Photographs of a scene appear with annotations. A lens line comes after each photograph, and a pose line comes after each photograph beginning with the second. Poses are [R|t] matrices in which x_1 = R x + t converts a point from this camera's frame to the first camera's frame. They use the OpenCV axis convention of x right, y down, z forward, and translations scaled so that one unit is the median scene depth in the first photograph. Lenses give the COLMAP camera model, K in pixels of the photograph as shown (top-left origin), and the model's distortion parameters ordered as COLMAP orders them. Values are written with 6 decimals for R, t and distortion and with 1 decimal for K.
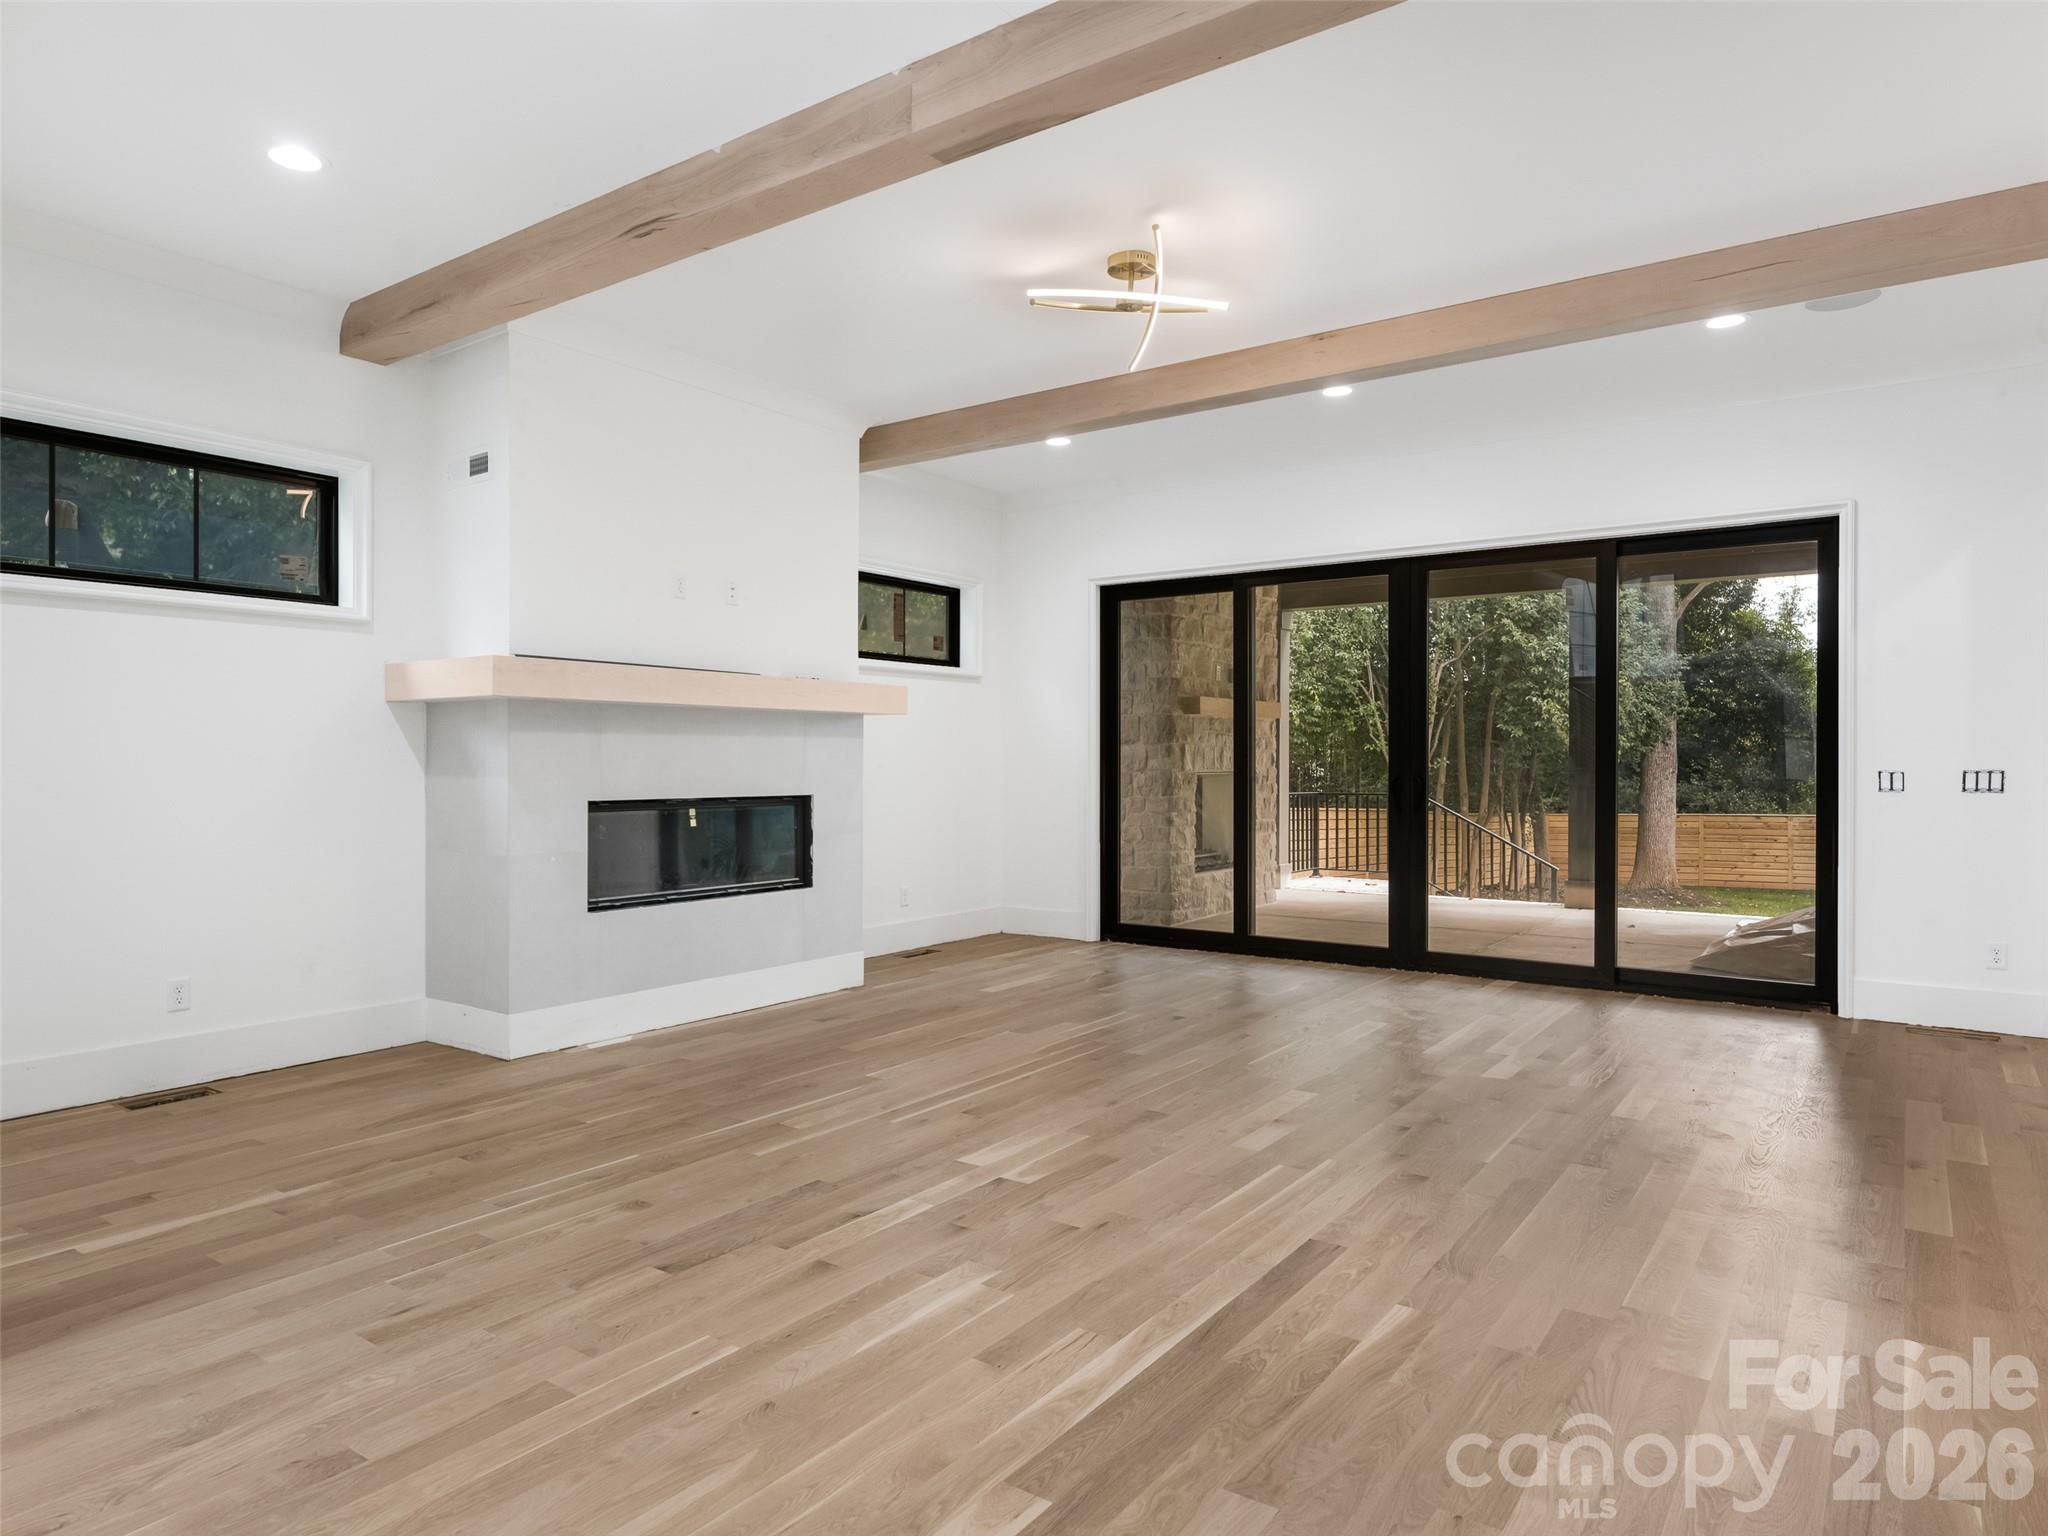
lens RADIAL K [[1237.9, 0, 1013.4], [0, 1237.9, 769.5], [0, 0, 1]] dist [-0.002150, -0.000667]
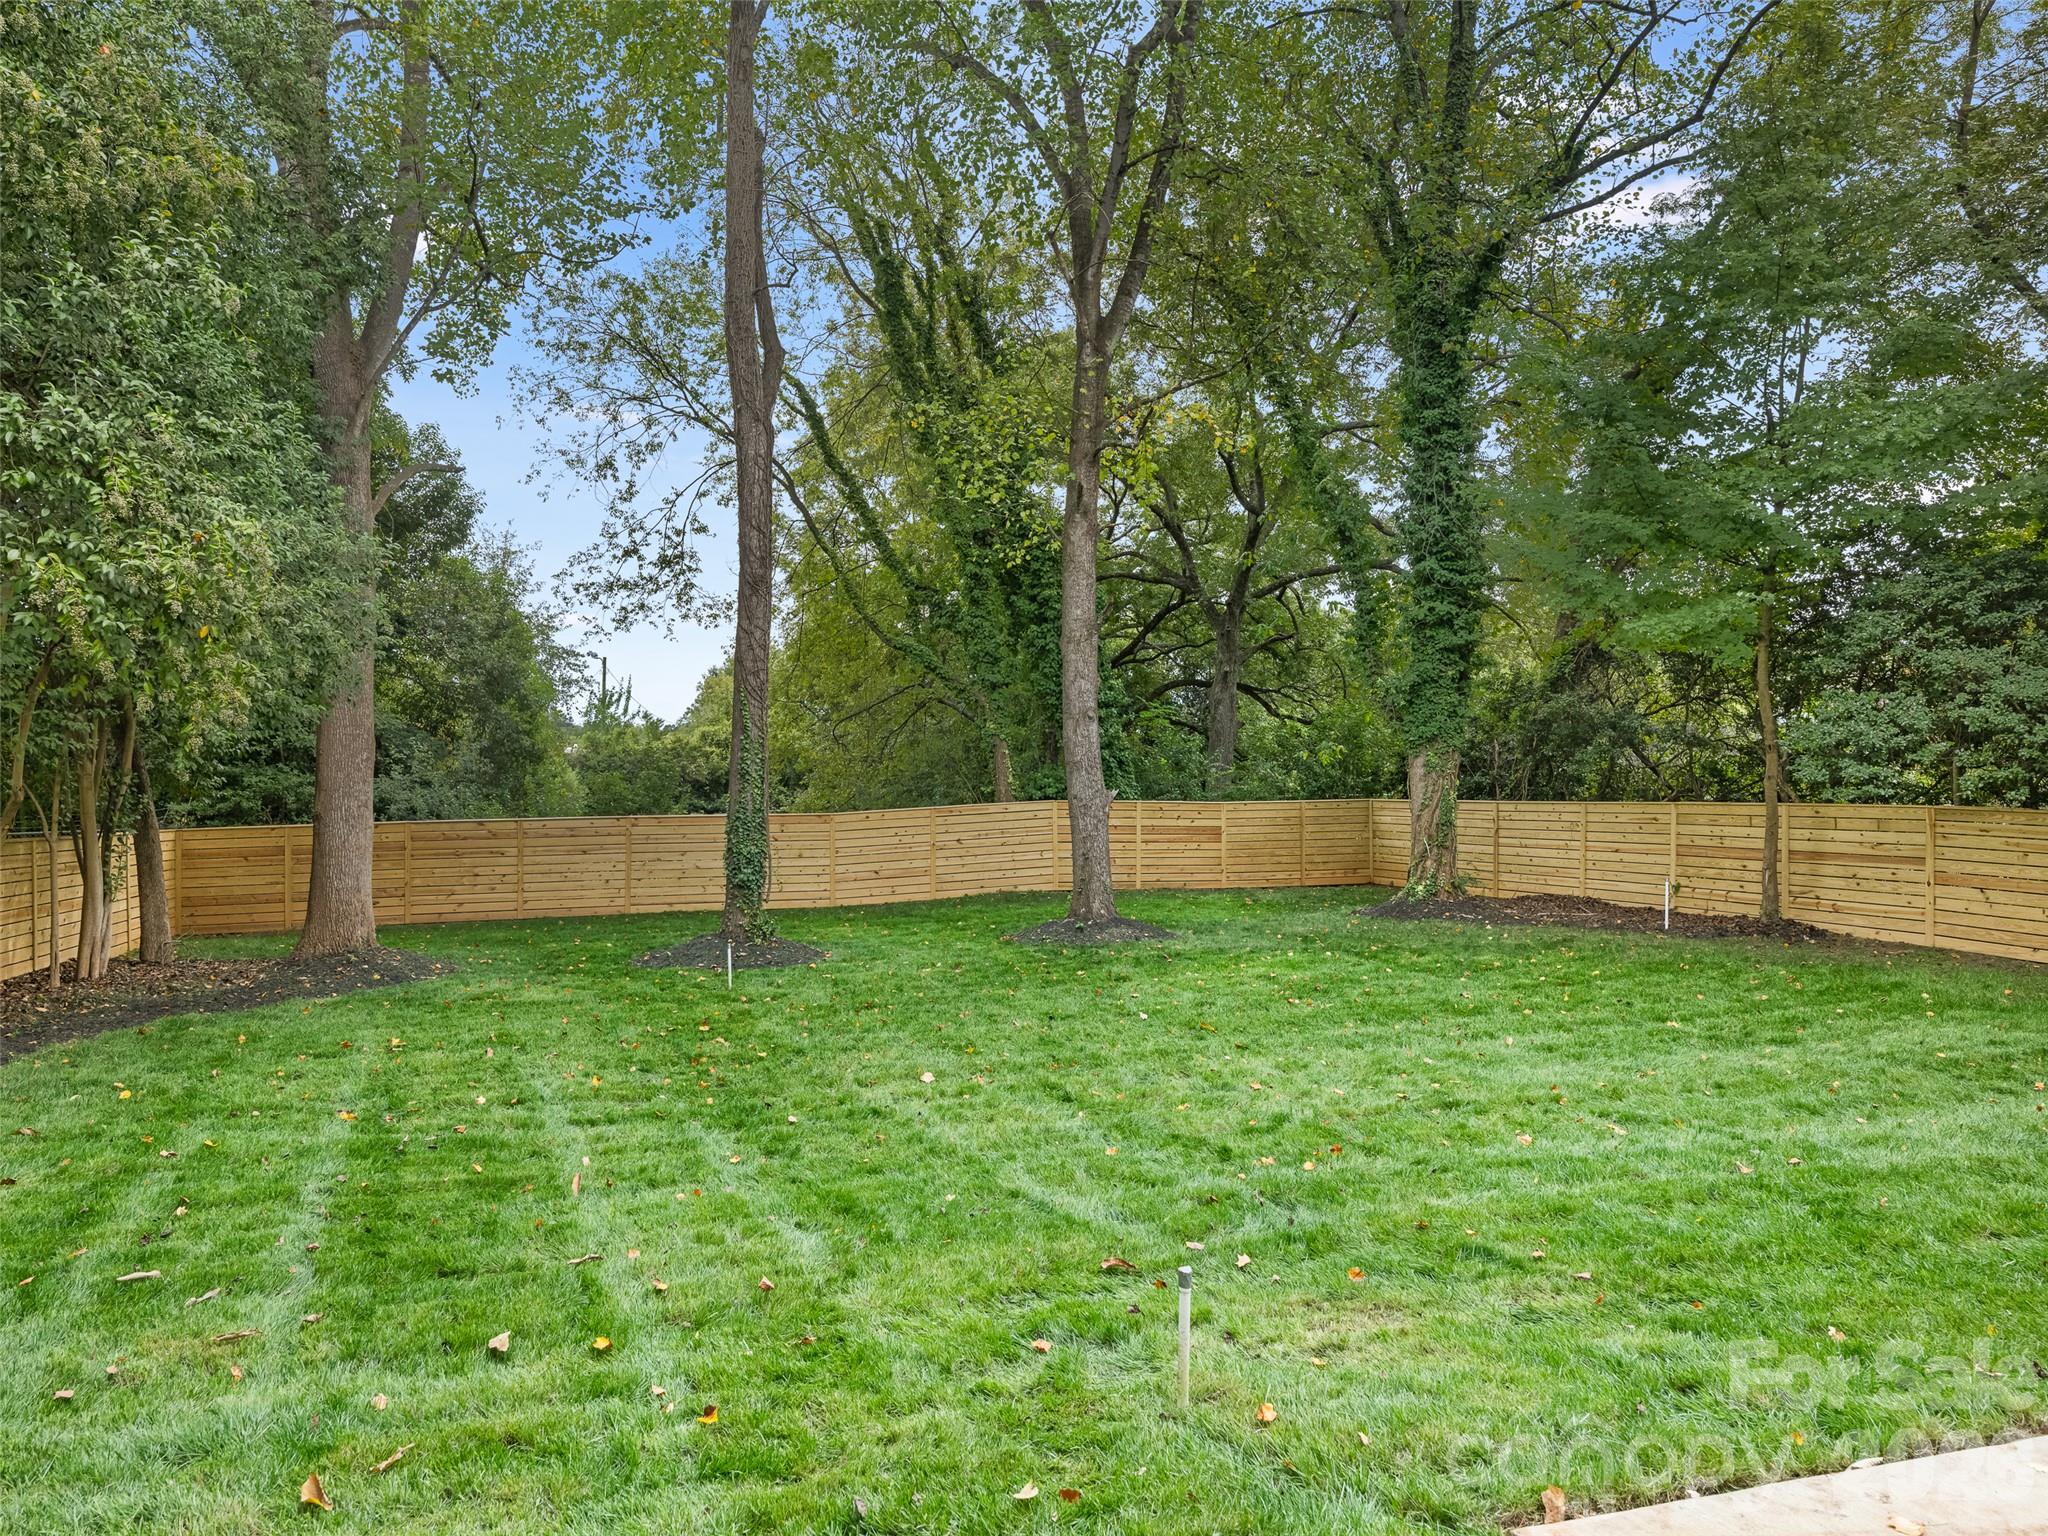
lens RADIAL K [[1237.9, 0, 1014.1], [0, 1237.9, 771.1], [0, 0, 1]] dist [-0.002150, -0.000667]
pose [[0.565052, -0.006541, 0.825030, 0.167198], [0.006874, 0.999971, 0.003220, 0.007886], [-0.825027, 0.003852, 0.565080, 0.310435]]
